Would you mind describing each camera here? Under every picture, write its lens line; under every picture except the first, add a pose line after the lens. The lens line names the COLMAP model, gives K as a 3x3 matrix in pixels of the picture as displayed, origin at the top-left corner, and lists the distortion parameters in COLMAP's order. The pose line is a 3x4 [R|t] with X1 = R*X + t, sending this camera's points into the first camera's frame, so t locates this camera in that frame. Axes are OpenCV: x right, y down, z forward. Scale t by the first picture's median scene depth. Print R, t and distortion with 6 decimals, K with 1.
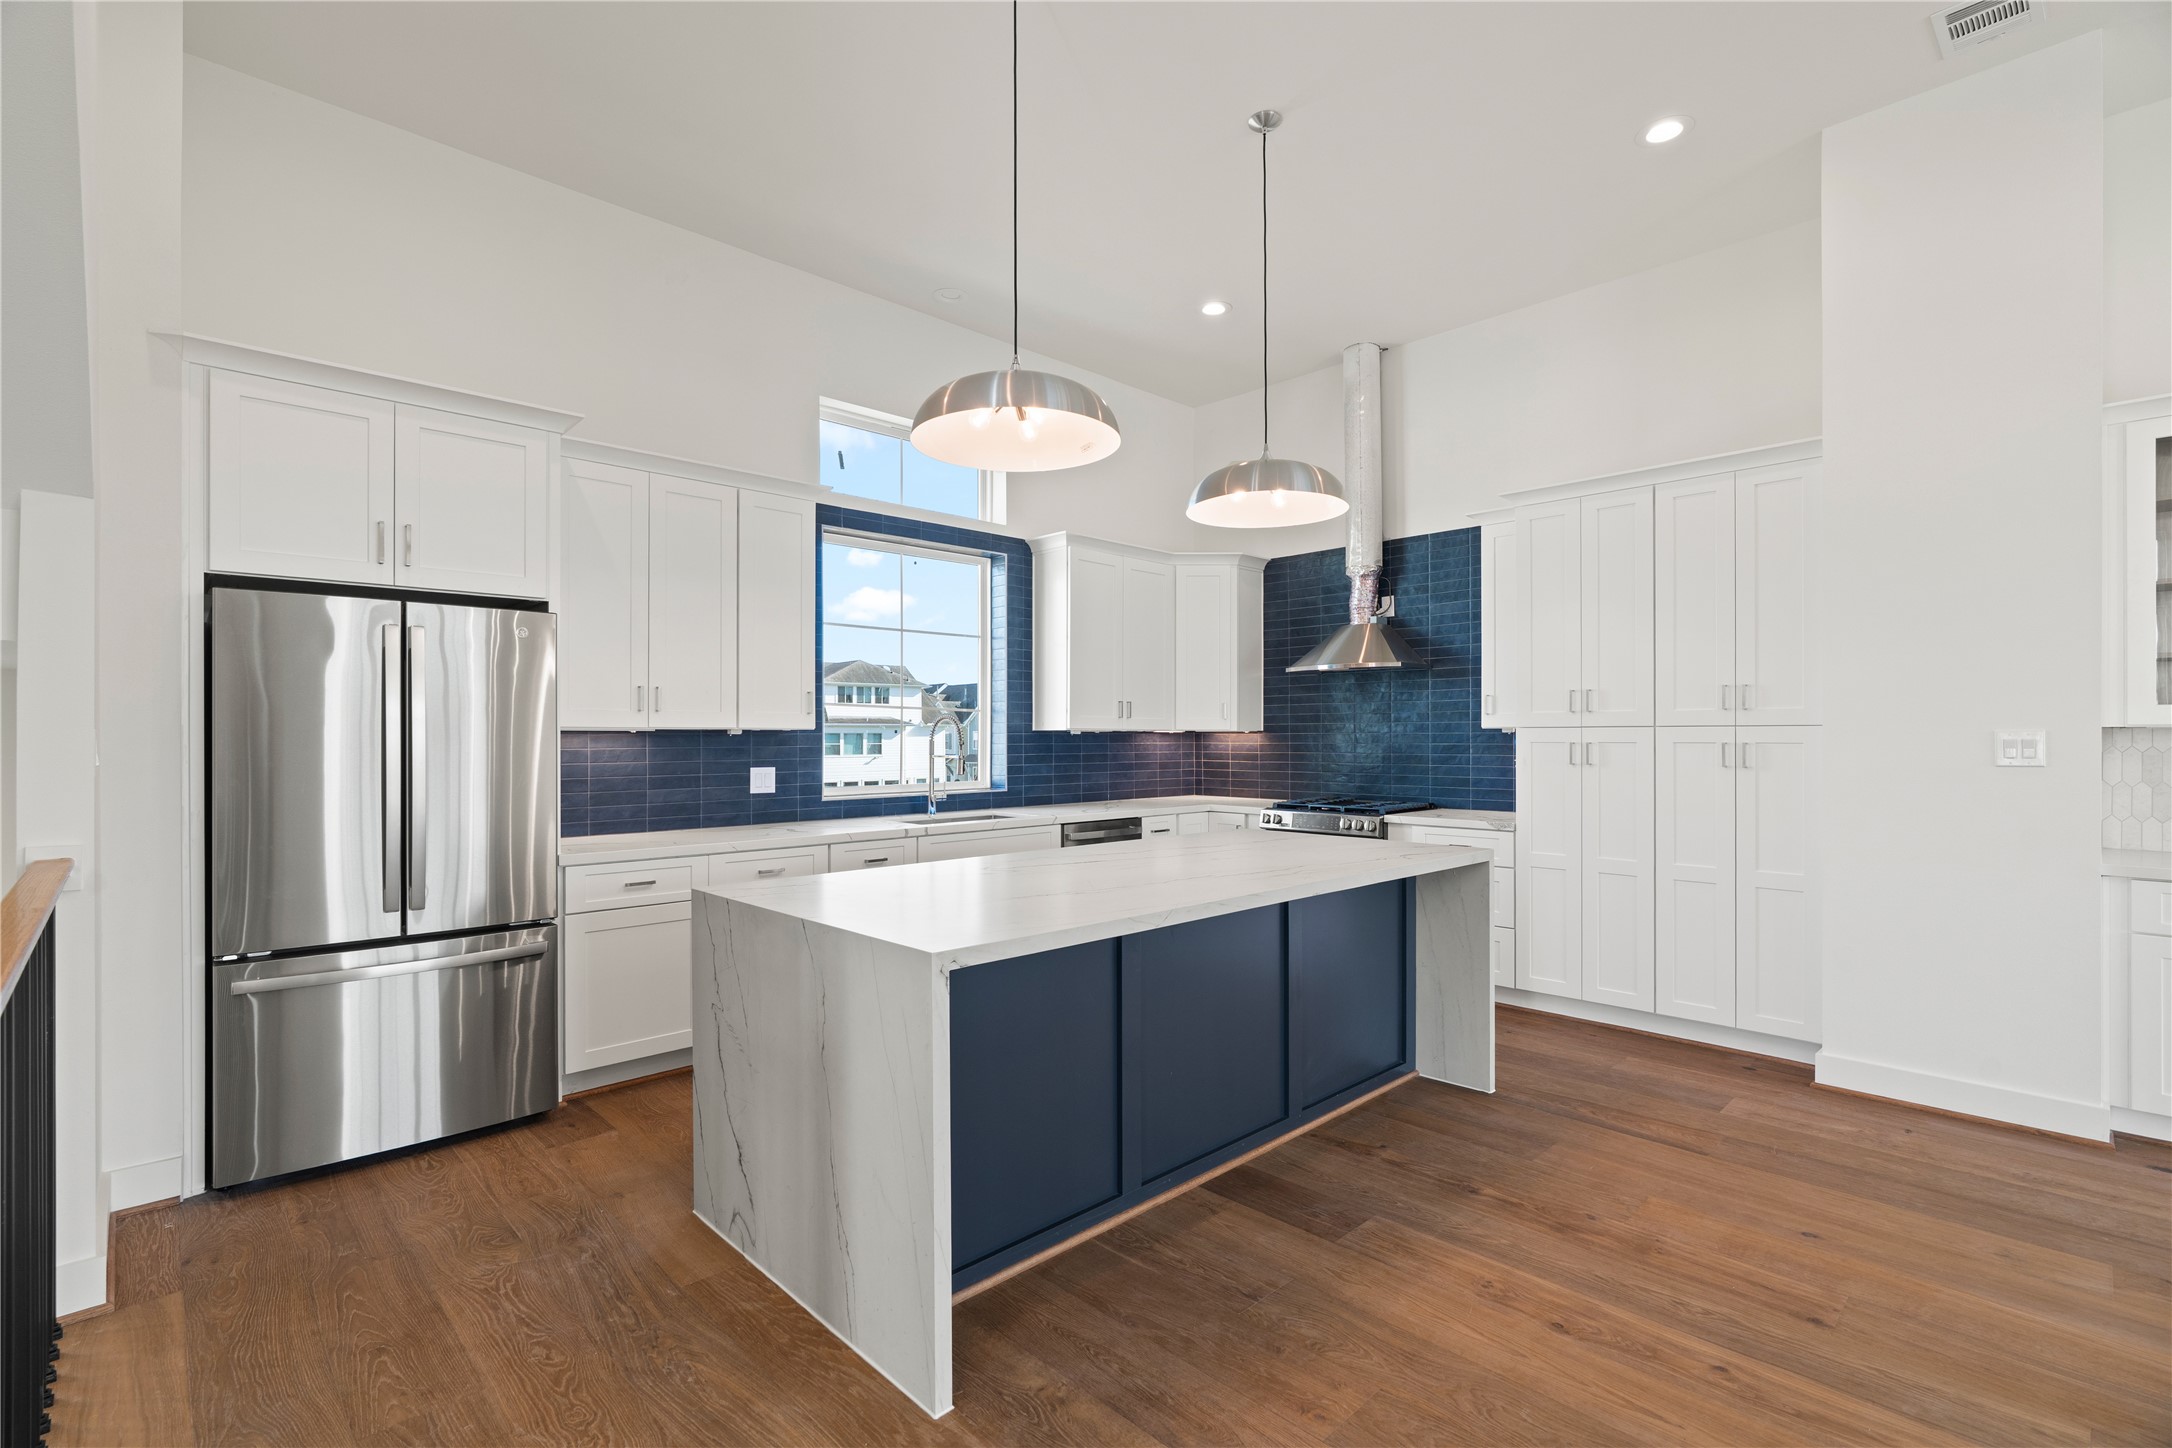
lens RADIAL K [[979.8, 0, 1085.4], [0, 979.8, 731.6], [0, 0, 1]] dist [-0.010884, 0.003935]
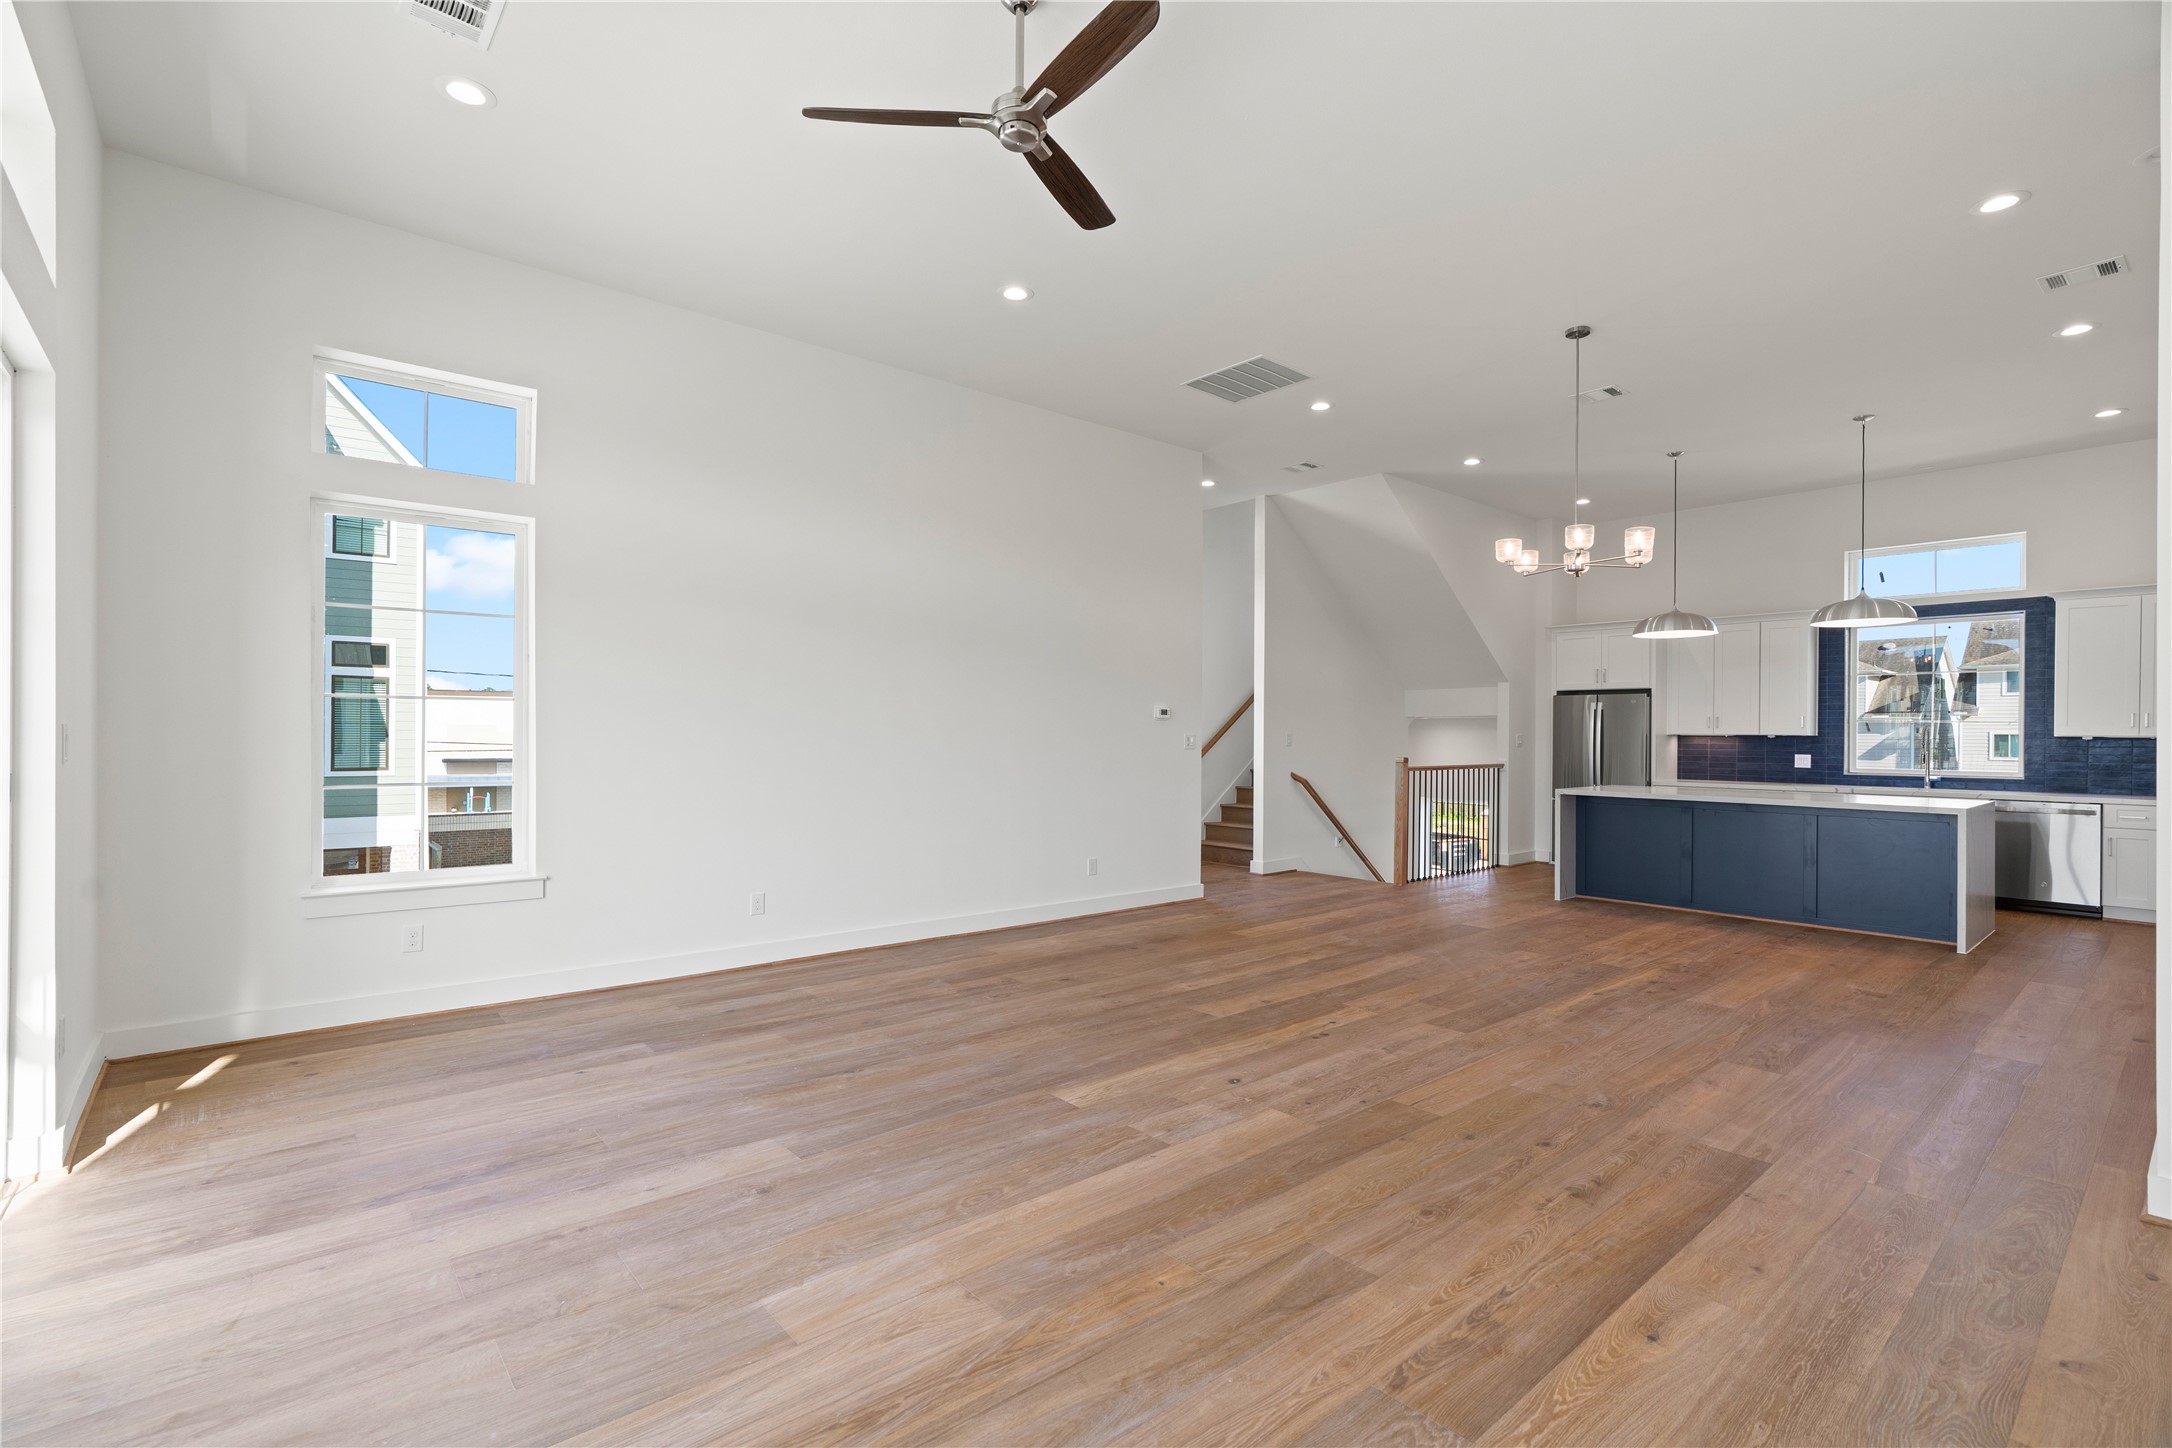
lens RADIAL K [[979.8, 0, 1075.6], [0, 979.8, 733.9], [0, 0, 1]] dist [-0.010884, 0.003935]
pose [[-0.064333, 0.002352, -0.997926, 1.988828], [-0.001992, 0.999995, 0.002485, -0.007990], [0.997926, 0.002148, -0.064328, -0.377545]]
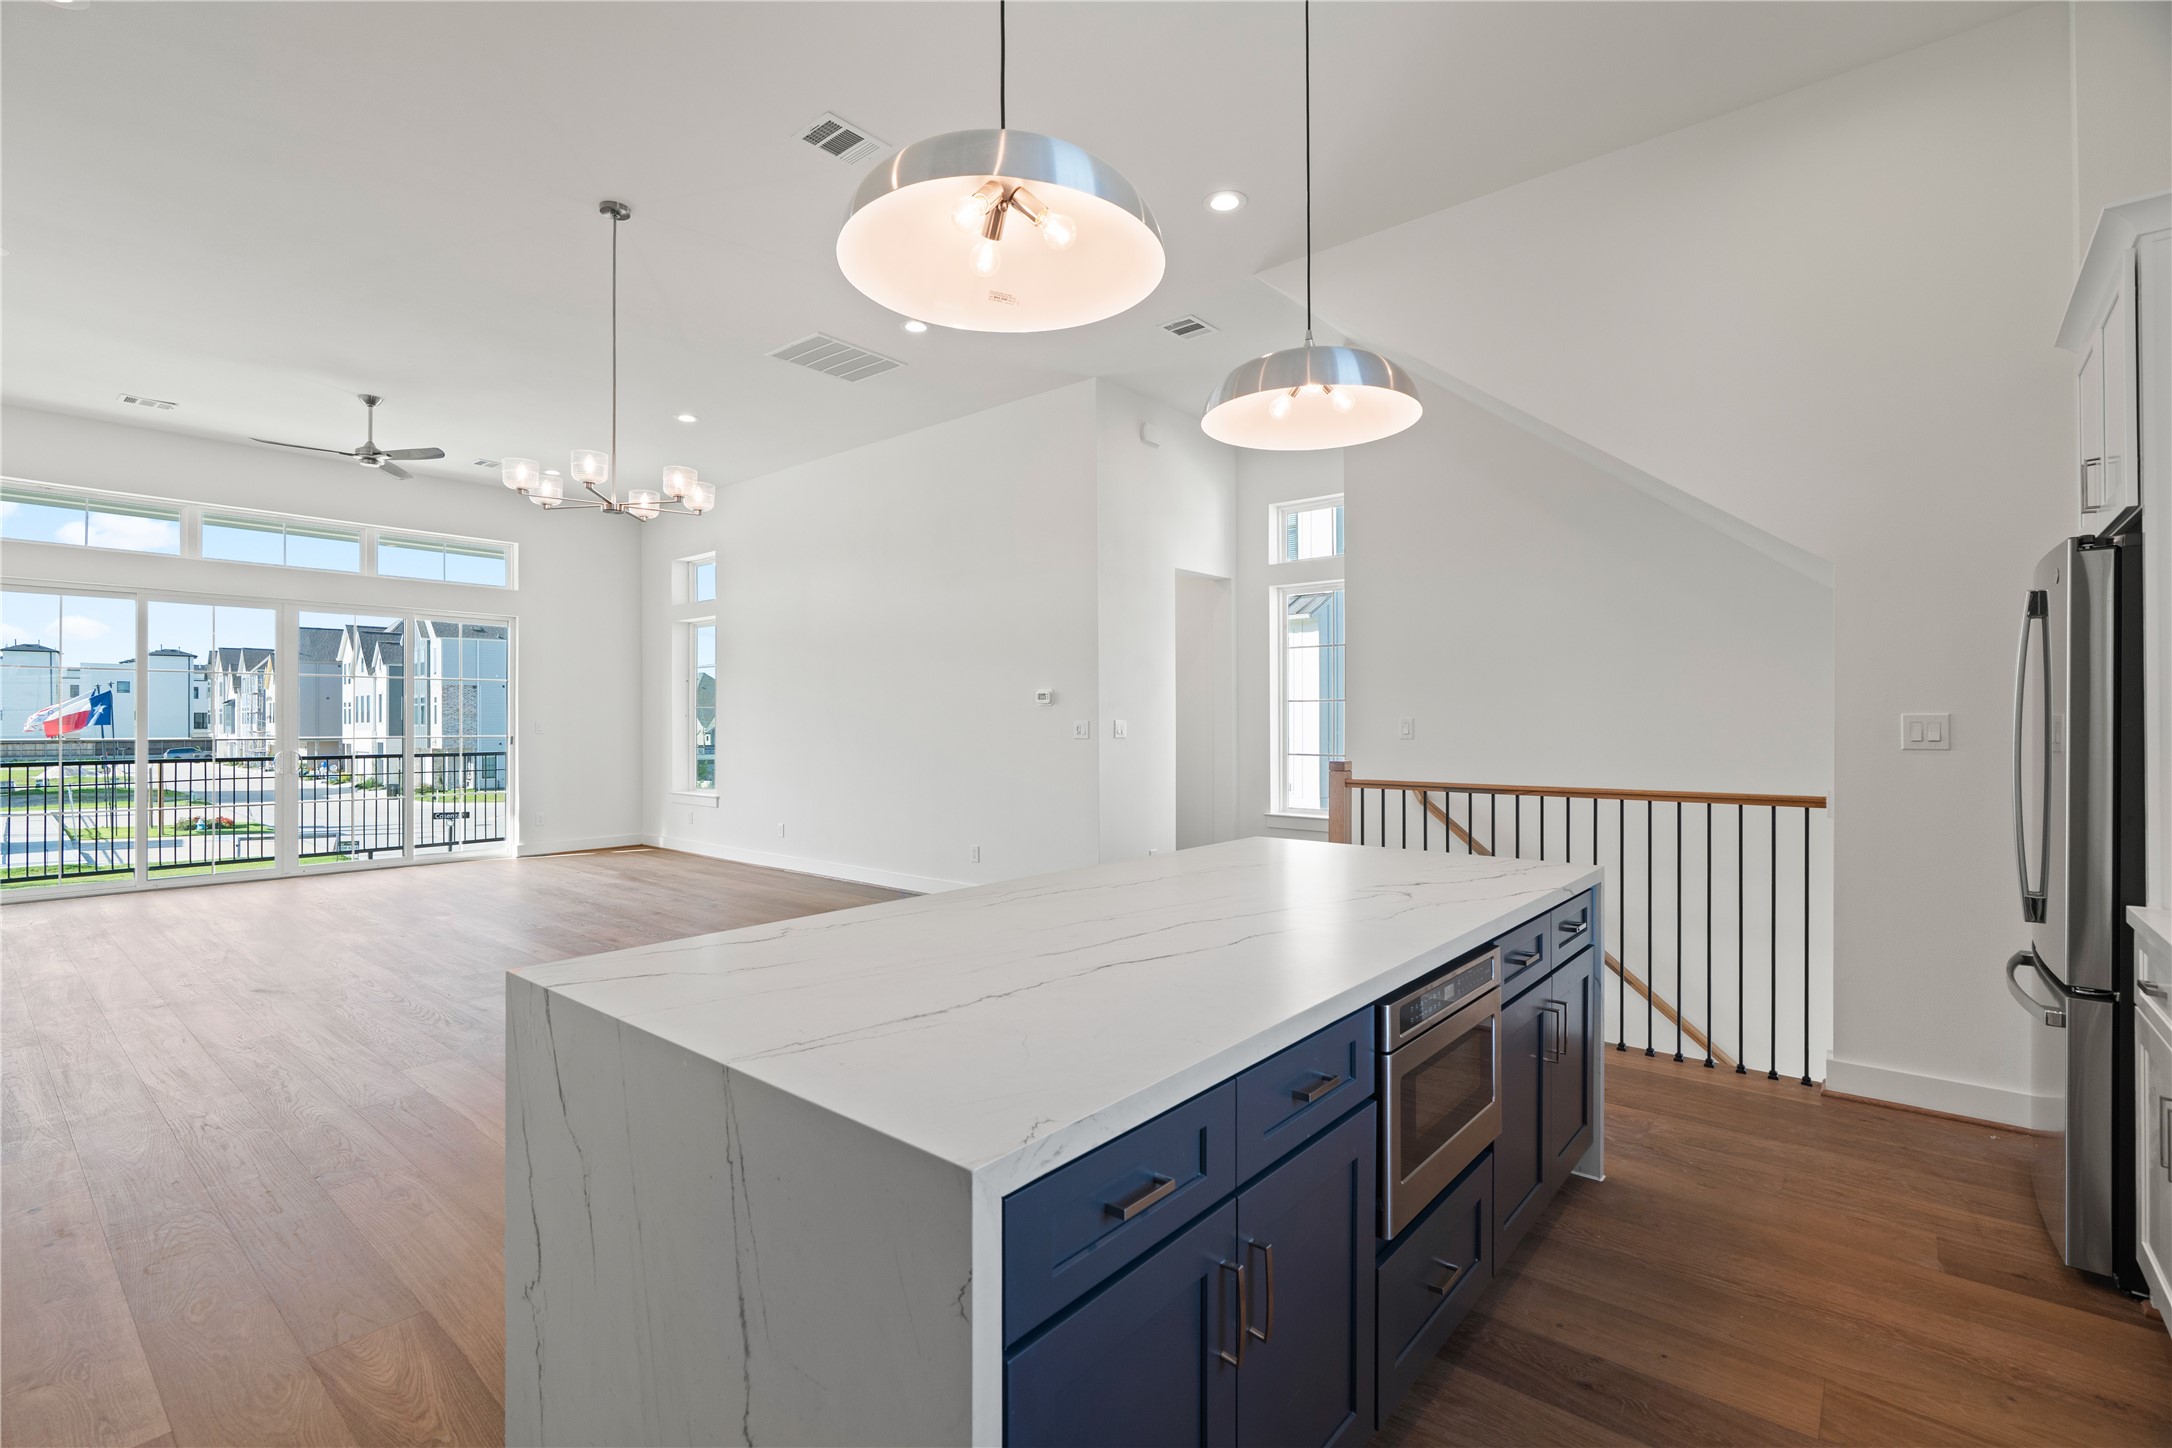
lens RADIAL K [[979.8, 0, 1069.4], [0, 979.8, 726.1], [0, 0, 1]] dist [-0.010884, 0.003935]
pose [[-0.996065, 0.006083, -0.088415, 0.173847], [0.005938, 0.999981, 0.001899, 0.003678], [0.088425, 0.001367, -0.996082, 1.352116]]
